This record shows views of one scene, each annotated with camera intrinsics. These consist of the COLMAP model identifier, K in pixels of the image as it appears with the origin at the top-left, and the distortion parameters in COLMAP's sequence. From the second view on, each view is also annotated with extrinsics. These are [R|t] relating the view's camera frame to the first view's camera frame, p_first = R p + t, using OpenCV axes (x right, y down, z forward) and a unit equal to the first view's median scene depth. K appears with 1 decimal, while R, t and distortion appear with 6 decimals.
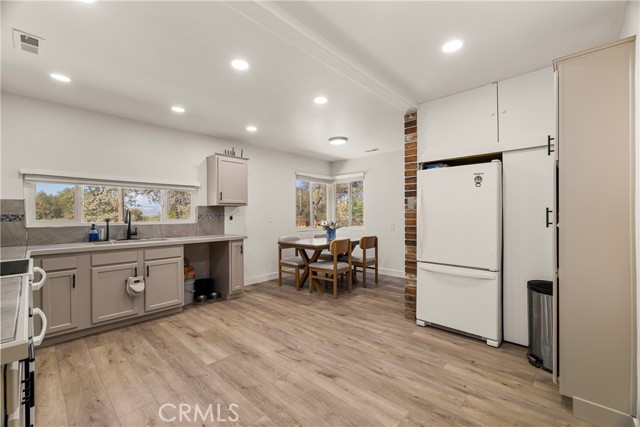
lens RADIAL K [[267.9, 0, 313.5], [0, 267.9, 214.2], [0, 0, 1]] dist [0.003364, 0.000133]
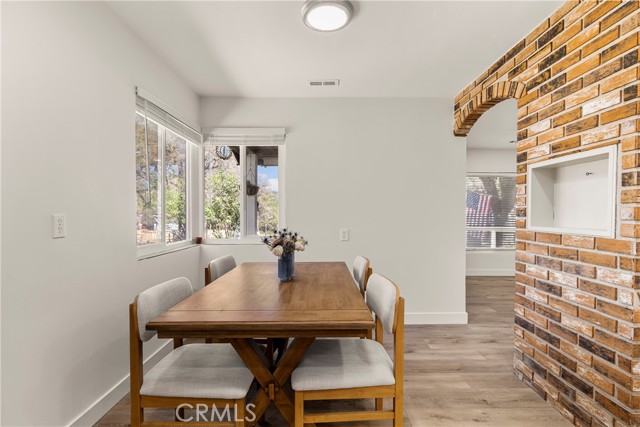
lens RADIAL K [[304.9, 0, 322.2], [0, 304.9, 215.5], [0, 0, 1]] dist [-0.001457, -0.000054]
pose [[0.707816, -0.009603, 0.706332, -0.313397], [0.001193, 0.999922, 0.012398, -0.001350], [-0.706396, -0.007933, 0.707772, 1.039206]]
